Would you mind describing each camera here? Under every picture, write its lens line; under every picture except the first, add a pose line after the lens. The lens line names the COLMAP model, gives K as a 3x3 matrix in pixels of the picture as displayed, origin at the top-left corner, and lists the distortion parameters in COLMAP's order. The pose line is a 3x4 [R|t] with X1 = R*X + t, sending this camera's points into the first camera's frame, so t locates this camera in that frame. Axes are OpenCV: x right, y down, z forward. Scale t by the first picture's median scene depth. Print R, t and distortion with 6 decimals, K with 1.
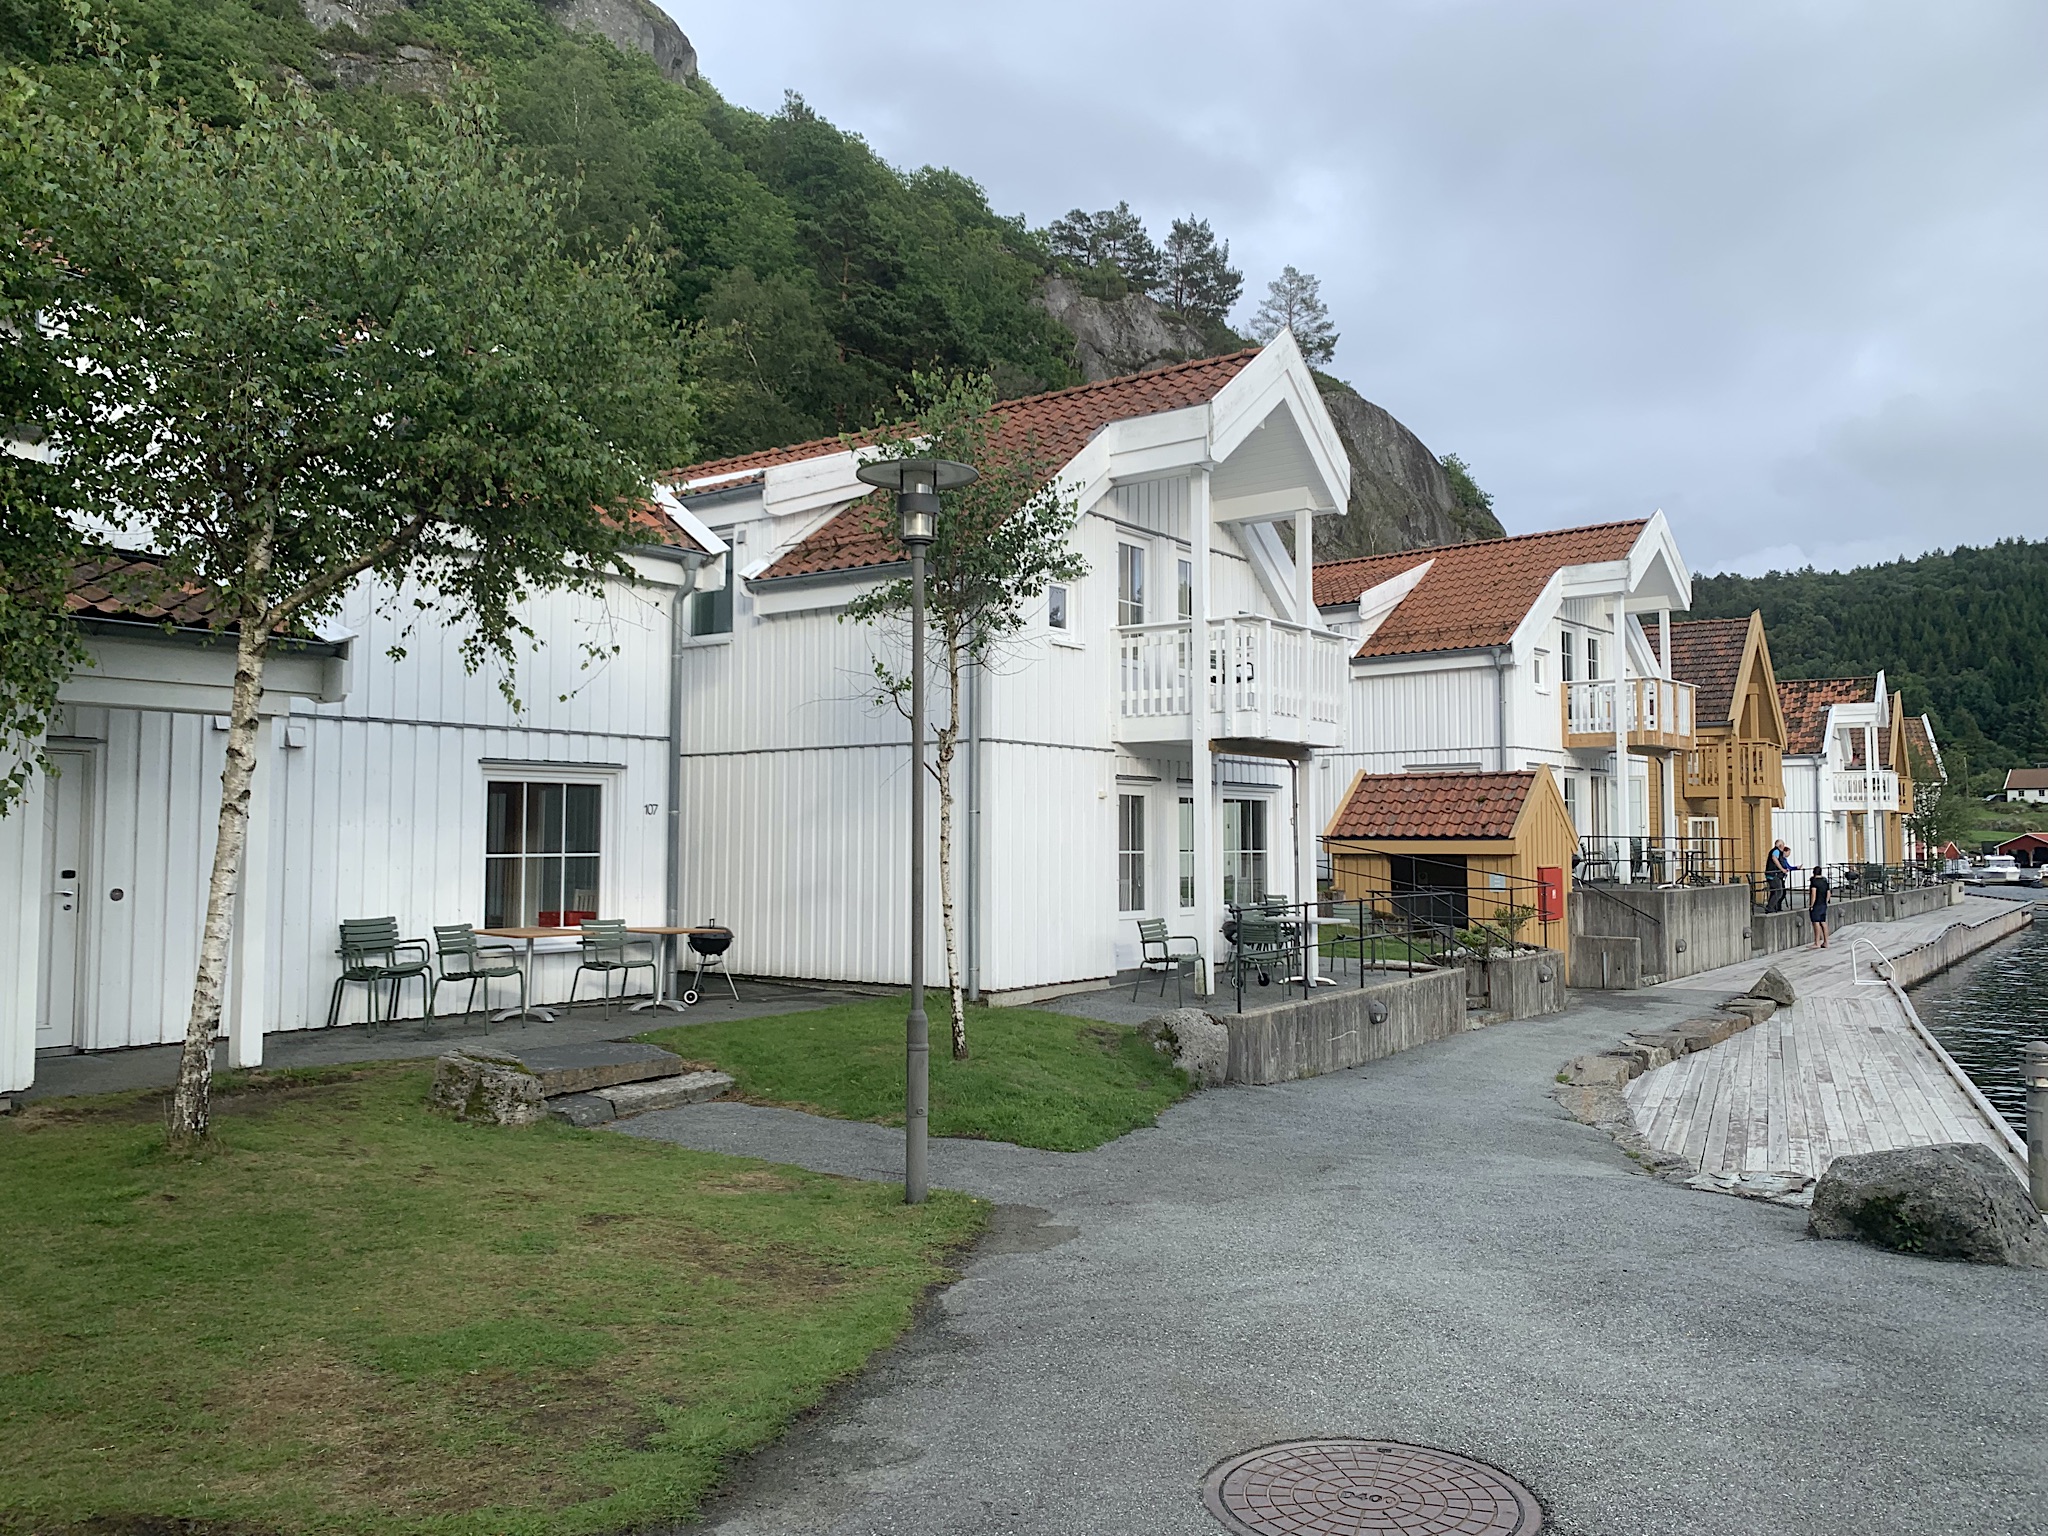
lens RADIAL K [[1576.9, 0, 1017.9], [0, 1576.9, 728.1], [0, 0, 1]] dist [0.019770, -0.025862]
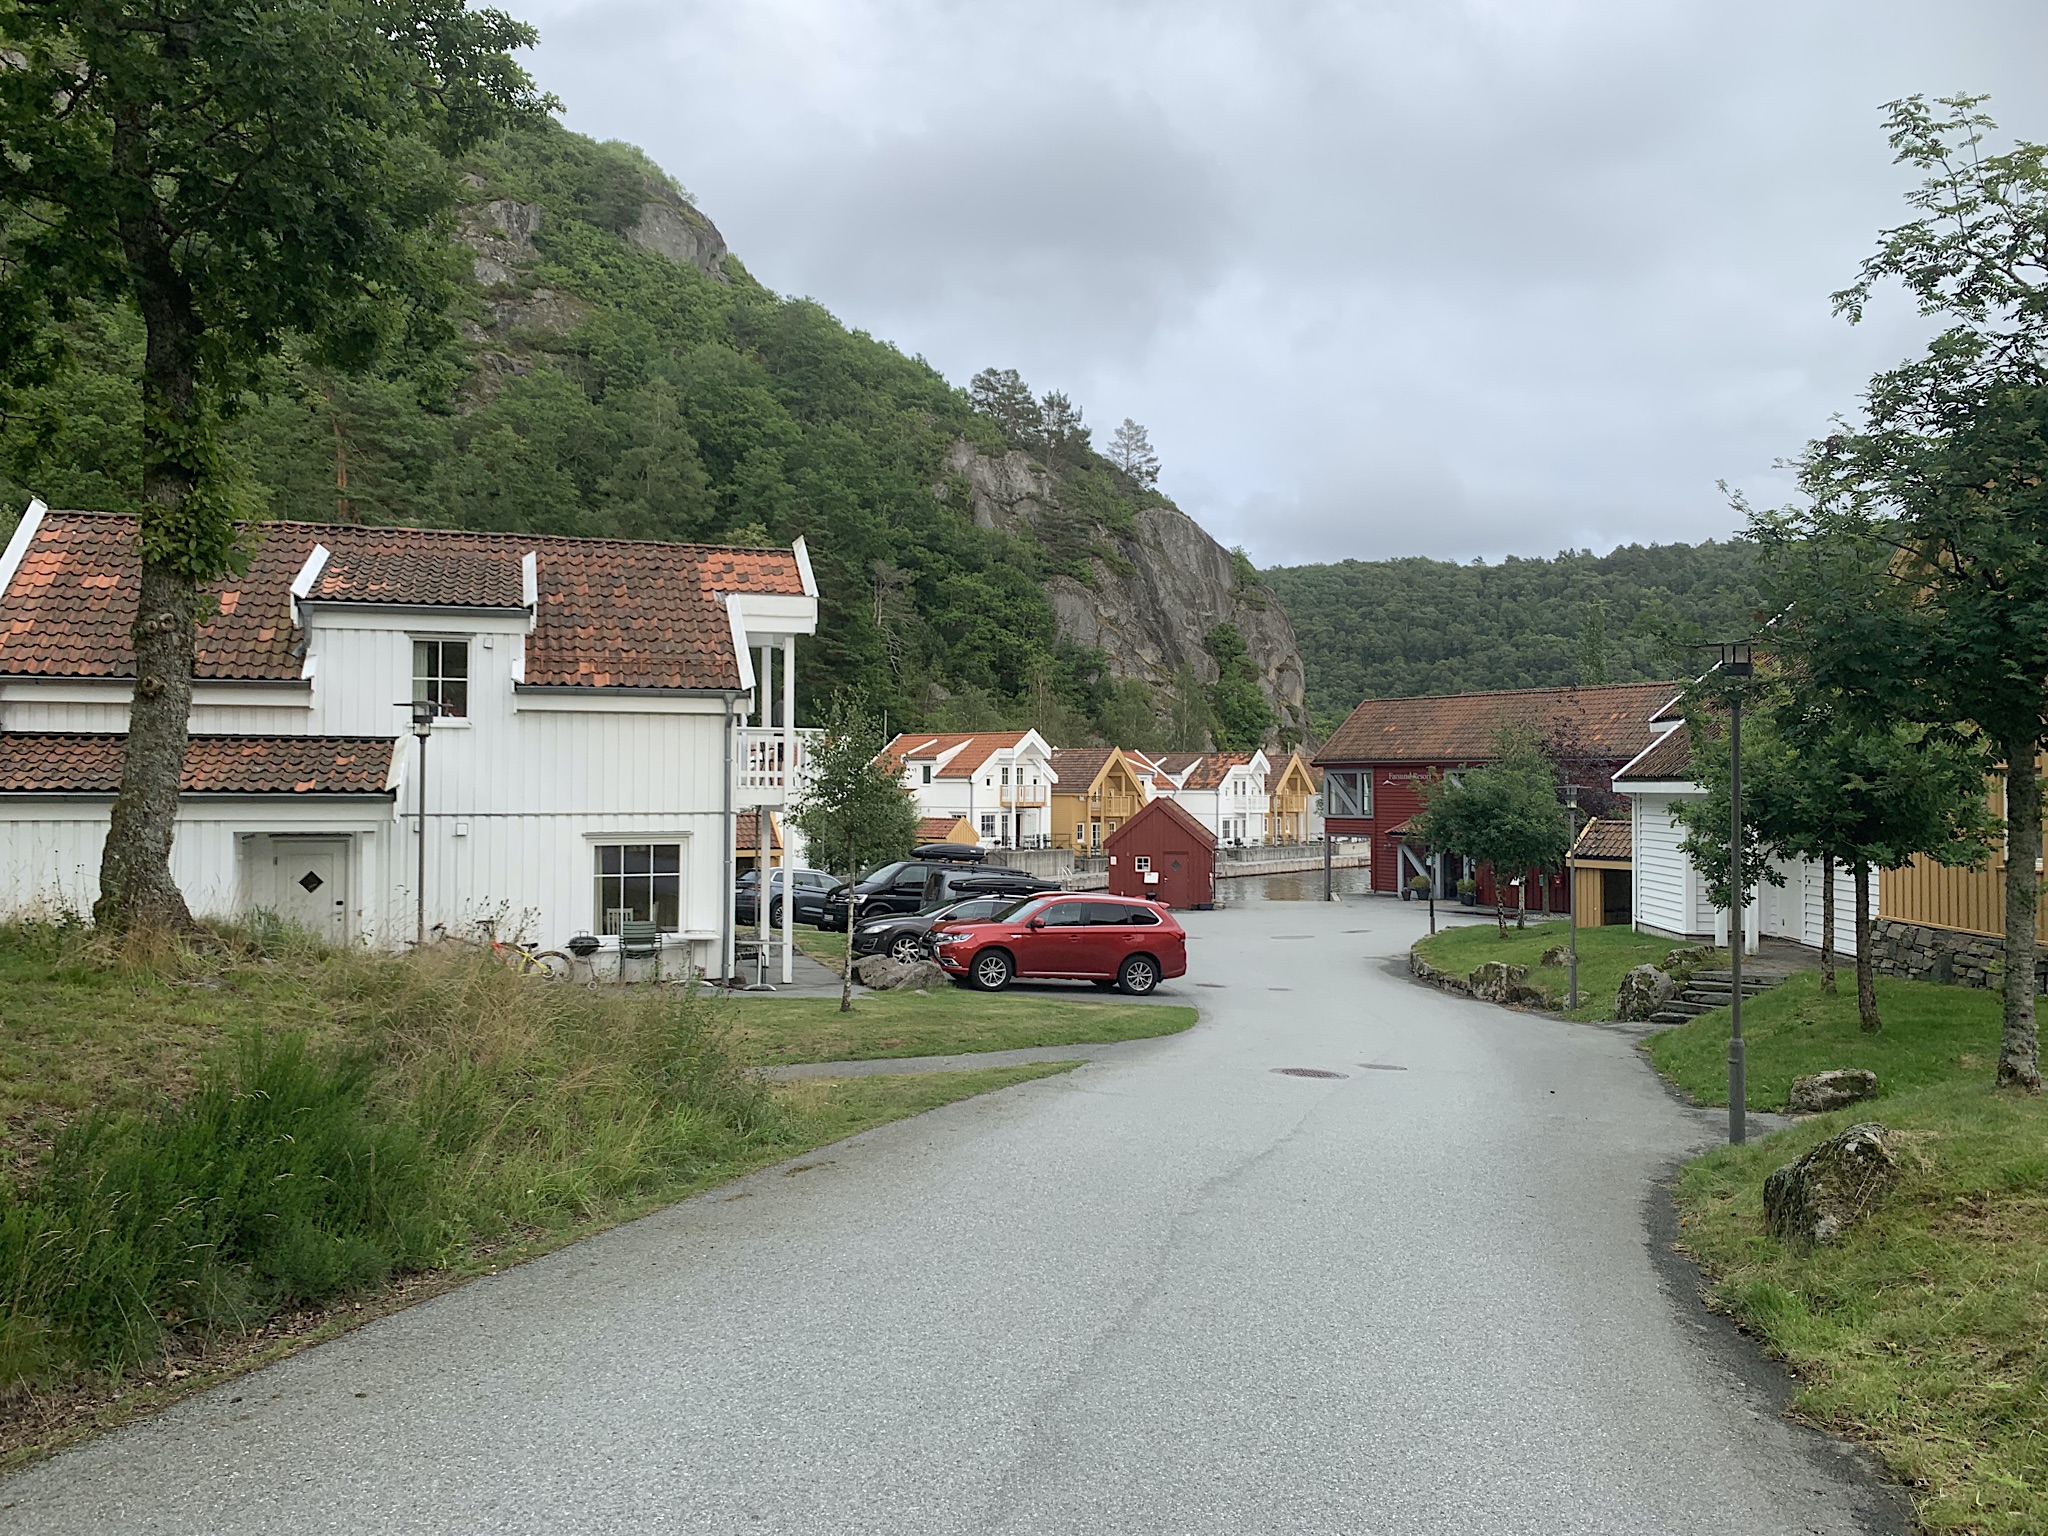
lens RADIAL K [[1576.9, 0, 981.9], [0, 1576.9, 737.1], [0, 0, 1]] dist [0.019770, -0.025862]
pose [[0.998803, -0.000140, -0.048916, 0.471485], [0.002240, 0.999078, 0.042880, -0.260313], [0.048865, -0.042939, 0.997882, -2.112731]]
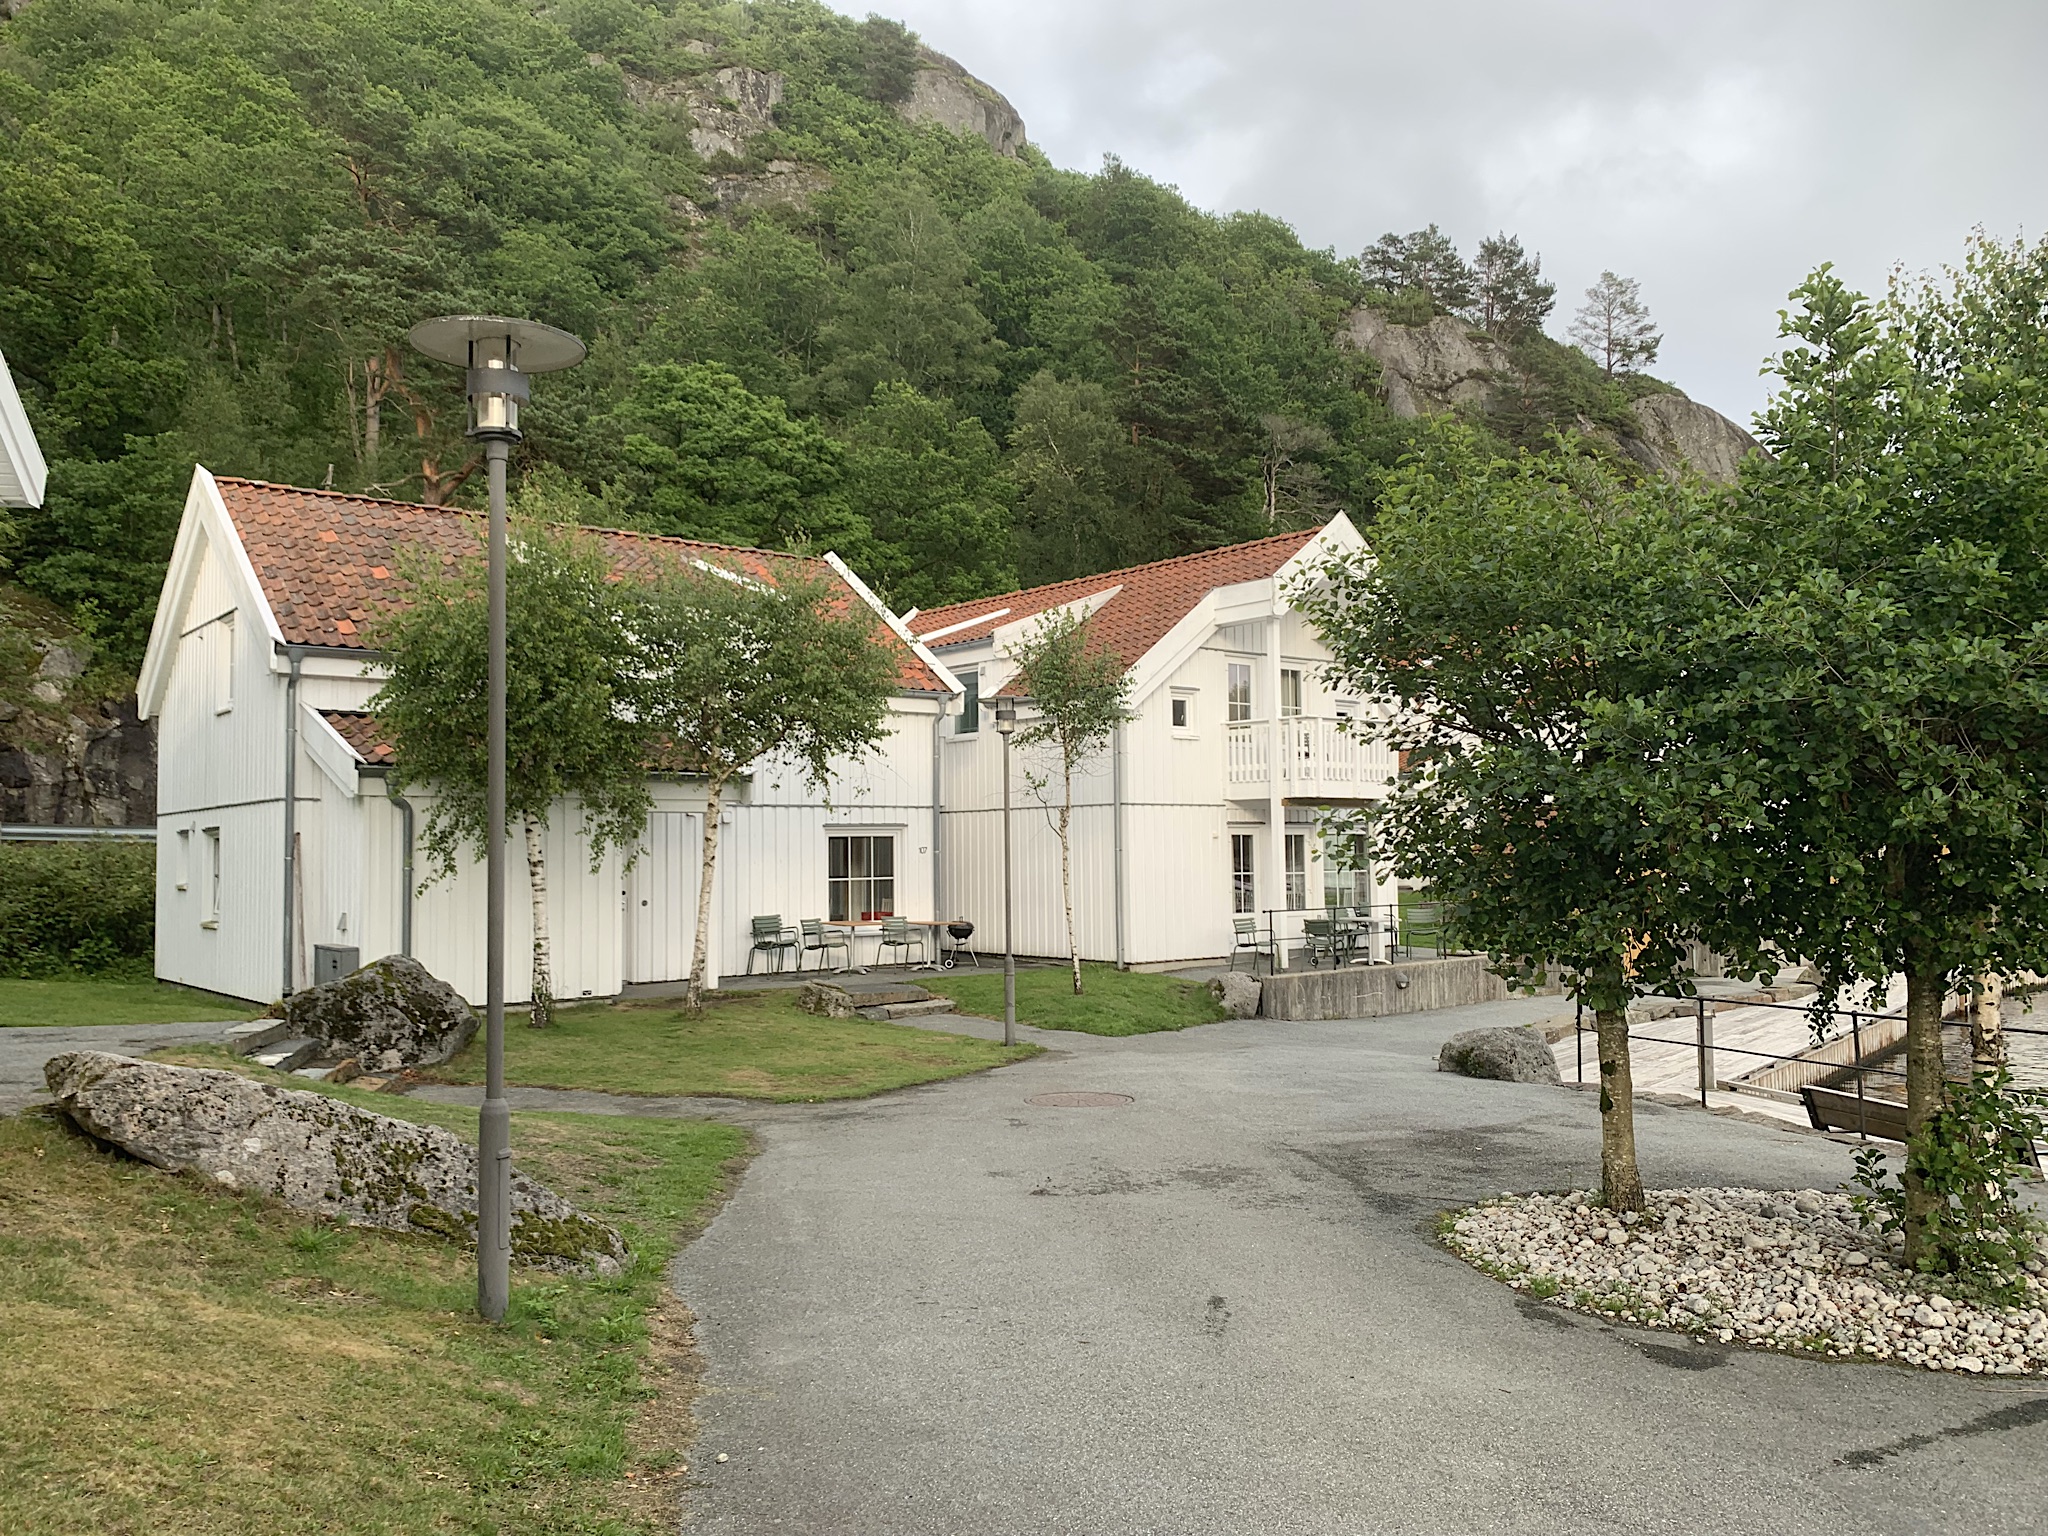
lens RADIAL K [[1576.9, 0, 973.9], [0, 1576.9, 736.1], [0, 0, 1]] dist [0.019770, -0.025862]
pose [[0.967567, -0.027426, -0.251122, 0.121726], [0.027682, 0.999614, -0.002511, -0.032136], [0.251094, -0.004522, 0.967952, -0.300377]]
